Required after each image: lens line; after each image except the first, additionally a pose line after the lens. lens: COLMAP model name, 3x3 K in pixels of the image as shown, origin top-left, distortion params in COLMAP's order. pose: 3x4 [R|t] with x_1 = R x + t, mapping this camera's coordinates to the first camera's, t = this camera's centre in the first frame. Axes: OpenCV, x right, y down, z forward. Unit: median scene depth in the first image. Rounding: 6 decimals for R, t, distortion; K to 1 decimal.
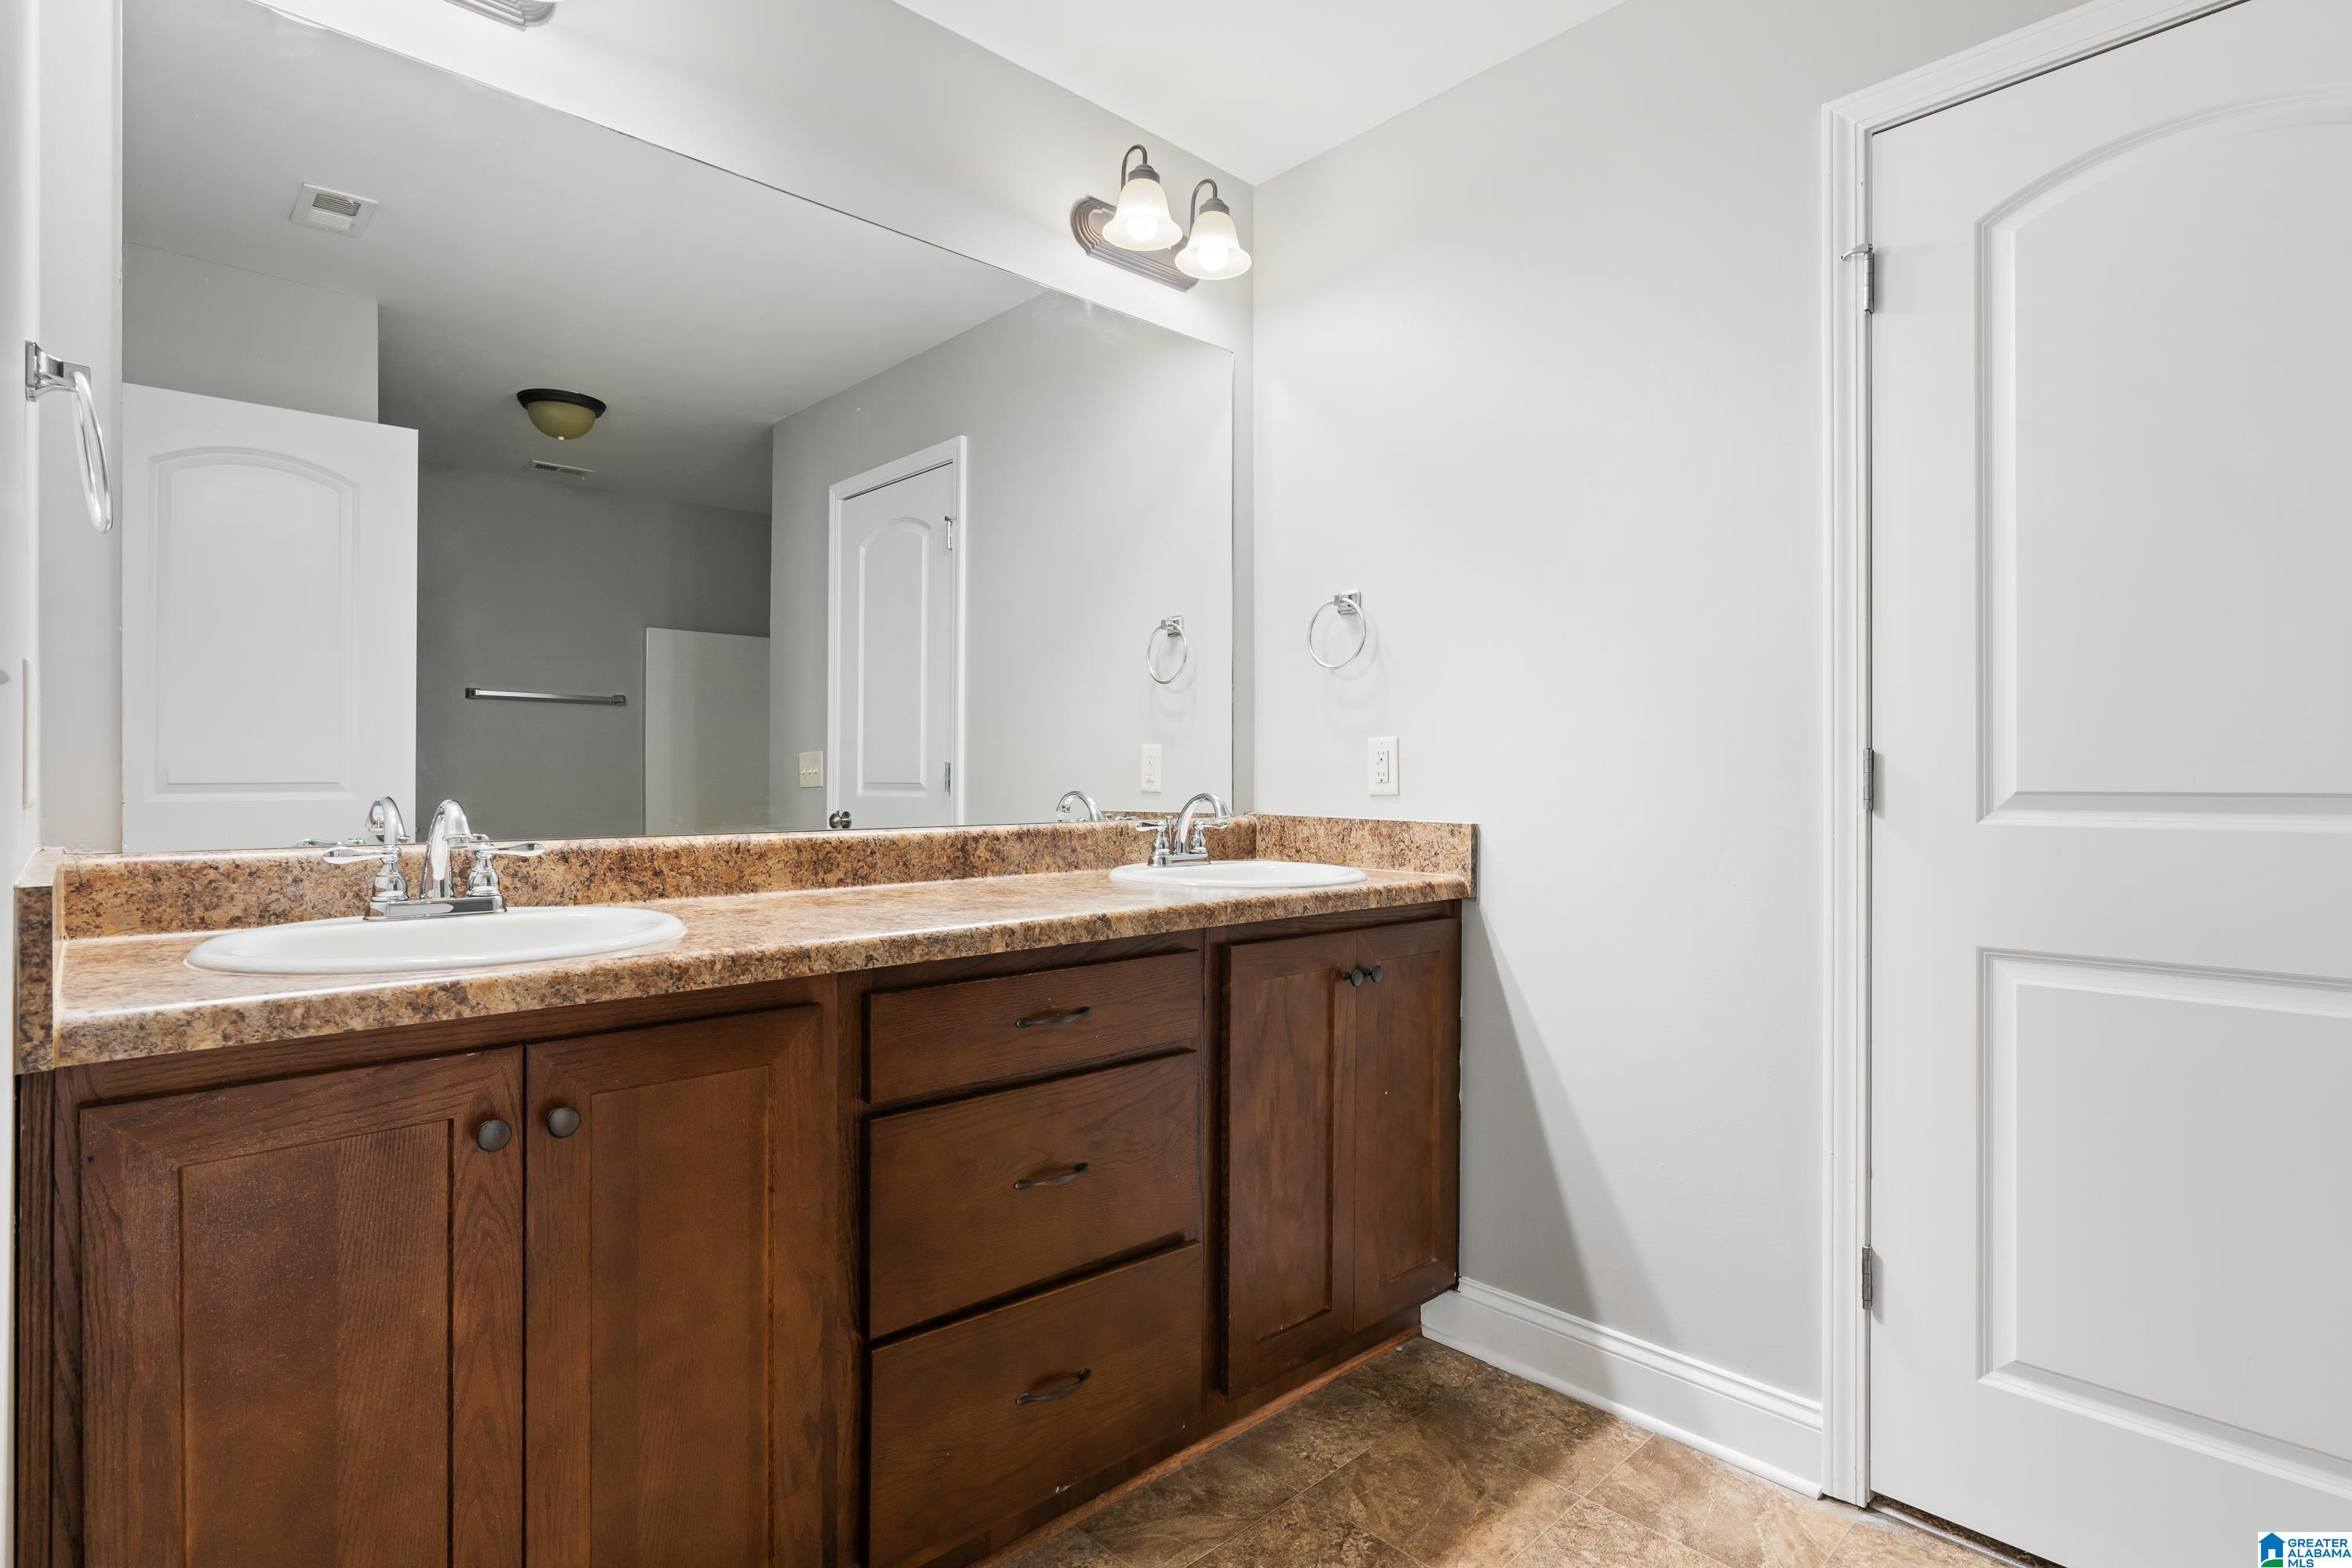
lens RADIAL K [[1156.9, 0, 1172.5], [0, 1156.9, 777.3], [0, 0, 1]] dist [-0.001490, -0.000412]
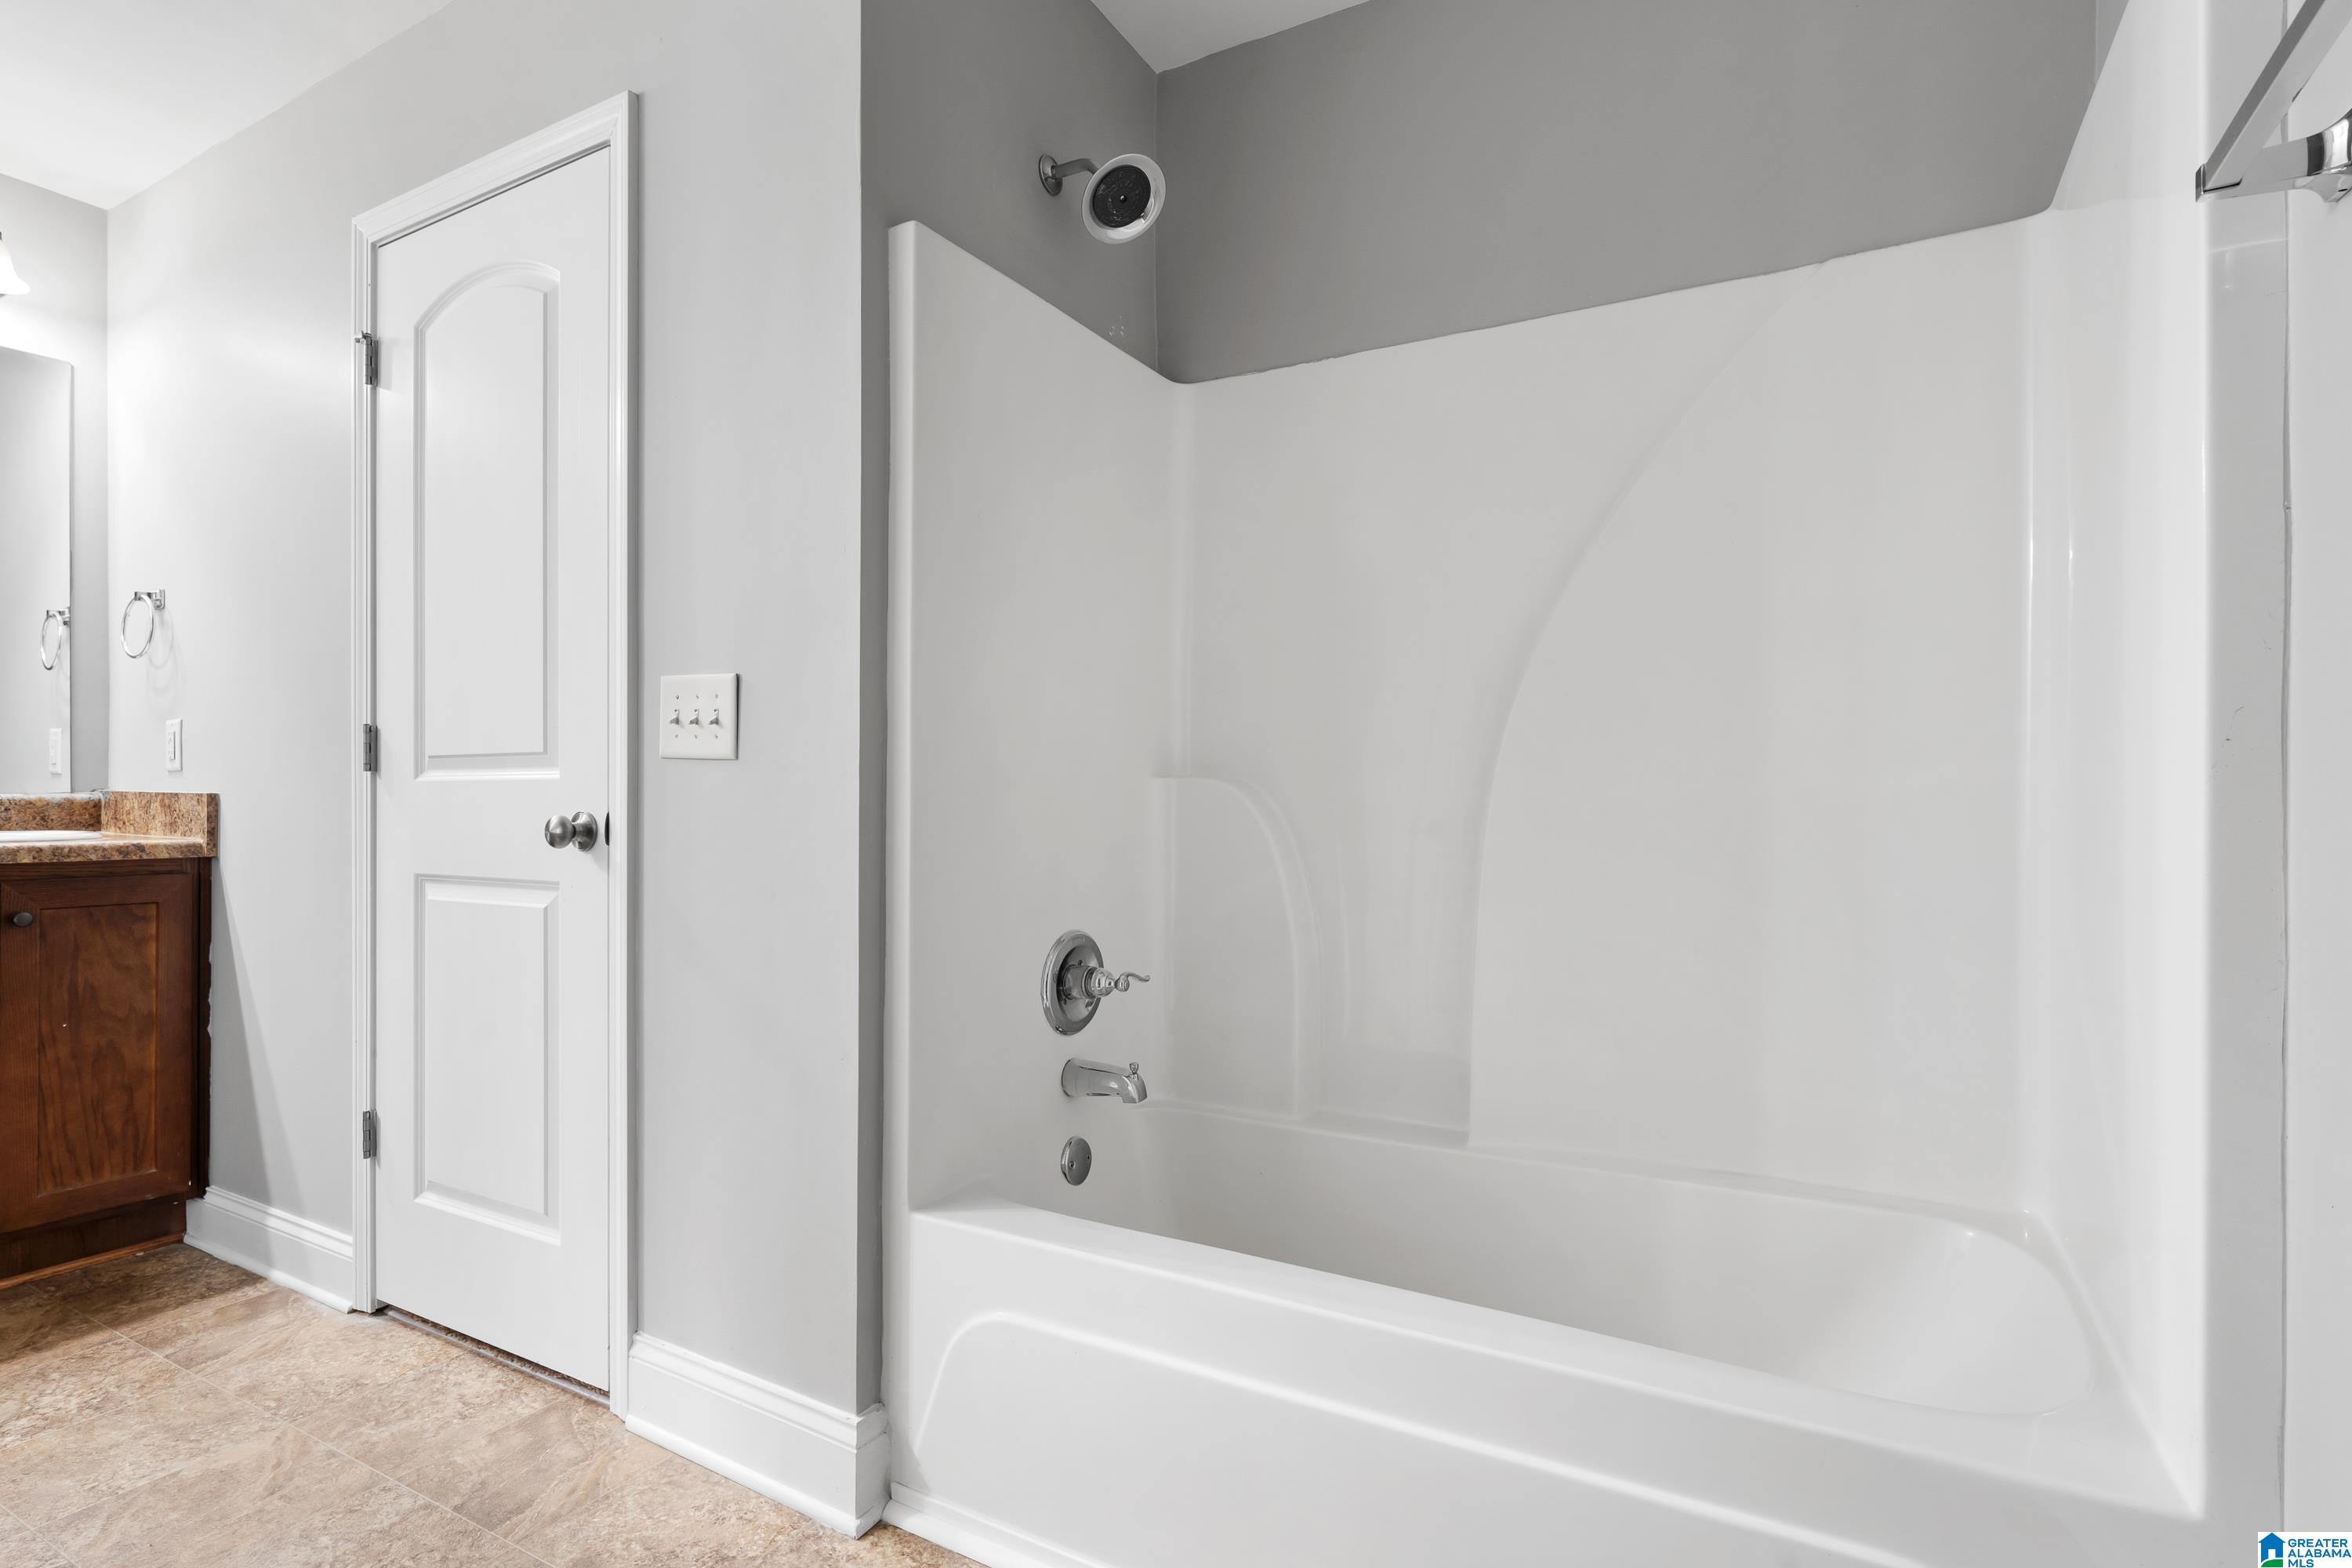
lens RADIAL K [[1156.9, 0, 1174.3], [0, 1156.9, 792.6], [0, 0, 1]] dist [-0.001490, -0.000412]
pose [[0.956775, -0.003559, 0.290808, 0.936426], [0.002856, 0.999992, 0.002844, 0.043616], [-0.290816, -0.001891, 0.956777, -0.426306]]
